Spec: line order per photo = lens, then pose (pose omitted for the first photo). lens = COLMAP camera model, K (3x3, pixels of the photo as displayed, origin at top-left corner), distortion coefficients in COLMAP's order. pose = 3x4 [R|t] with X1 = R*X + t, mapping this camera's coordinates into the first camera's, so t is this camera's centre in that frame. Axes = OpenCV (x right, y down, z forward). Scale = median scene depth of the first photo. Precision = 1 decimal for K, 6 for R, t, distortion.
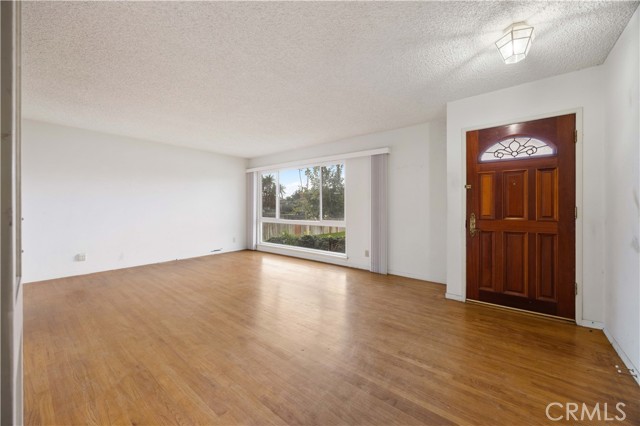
lens RADIAL K [[245.4, 0, 319.4], [0, 245.4, 209.8], [0, 0, 1]] dist [0.000431, 0.000003]
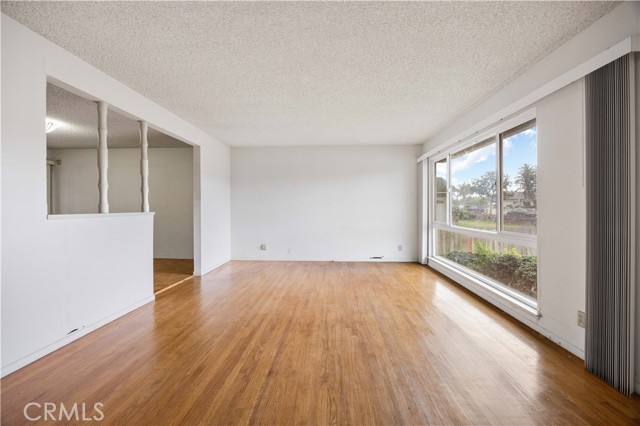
lens RADIAL K [[267.9, 0, 318.3], [0, 267.9, 210.0], [0, 0, 1]] dist [-0.007863, 0.000066]
pose [[0.587791, 0.005869, -0.808992, 0.234412], [-0.005792, 0.999979, 0.003047, -0.003285], [0.808992, 0.002895, 0.587812, 0.303812]]
